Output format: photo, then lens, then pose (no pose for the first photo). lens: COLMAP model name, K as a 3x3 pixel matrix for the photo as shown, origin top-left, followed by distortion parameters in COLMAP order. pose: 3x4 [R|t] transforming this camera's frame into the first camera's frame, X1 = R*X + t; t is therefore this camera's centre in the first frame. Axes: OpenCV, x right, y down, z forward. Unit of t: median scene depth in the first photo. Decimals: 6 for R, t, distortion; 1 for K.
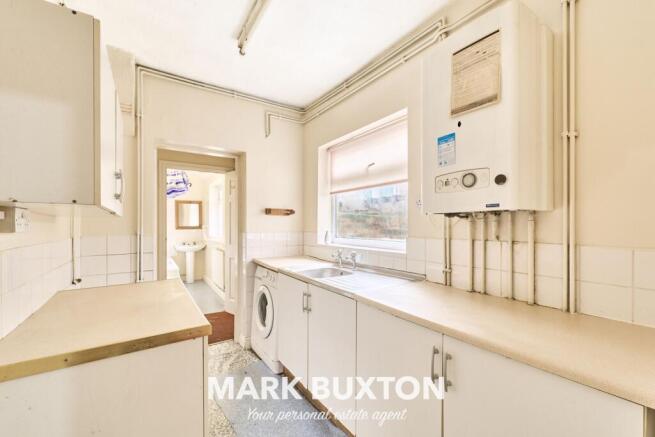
lens RADIAL K [[268.1, 0, 327.5], [0, 268.1, 218.5], [0, 0, 1]] dist [-0.000624, -0.000019]
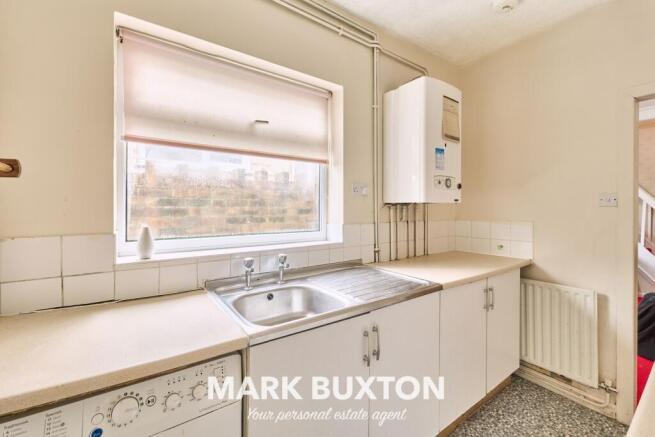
lens RADIAL K [[274.7, 0, 327.9], [0, 274.7, 205.5], [0, 0, 1]] dist [0.000342, 0.000003]
pose [[-0.024328, 0.011644, 0.999636, -0.919931], [-0.021855, 0.999687, -0.012176, 0.020495], [-0.999465, -0.022143, -0.024066, 1.496711]]
